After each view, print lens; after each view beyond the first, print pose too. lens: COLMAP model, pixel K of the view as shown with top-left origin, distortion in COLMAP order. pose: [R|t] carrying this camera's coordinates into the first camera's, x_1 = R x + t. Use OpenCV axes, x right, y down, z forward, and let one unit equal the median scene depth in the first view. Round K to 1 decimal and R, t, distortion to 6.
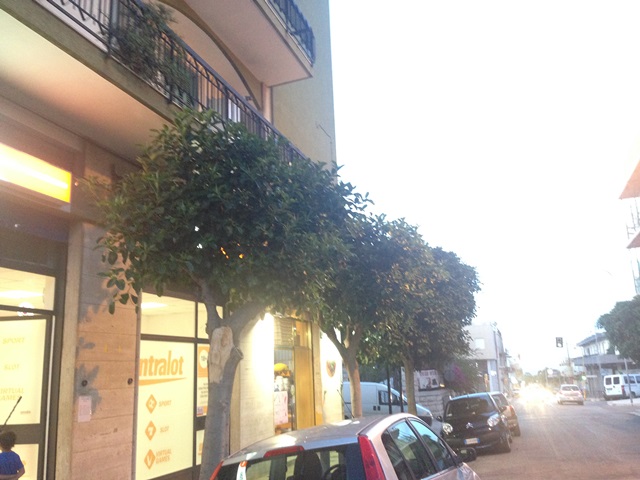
lens RADIAL K [[584.1, 0, 320.0], [0, 584.1, 240.0], [0, 0, 1]] dist [0.129374, -0.217184]
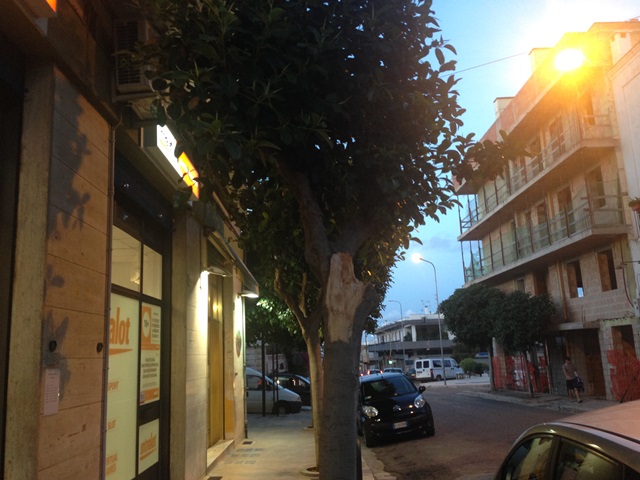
lens RADIAL K [[584.1, 0, 320.0], [0, 584.1, 240.0], [0, 0, 1]] dist [0.129374, -0.217184]
pose [[0.942433, 0.064686, 0.328078, -0.244773], [-0.070564, 0.997489, 0.006031, 0.084233], [-0.326864, -0.028835, 0.944631, 0.274060]]
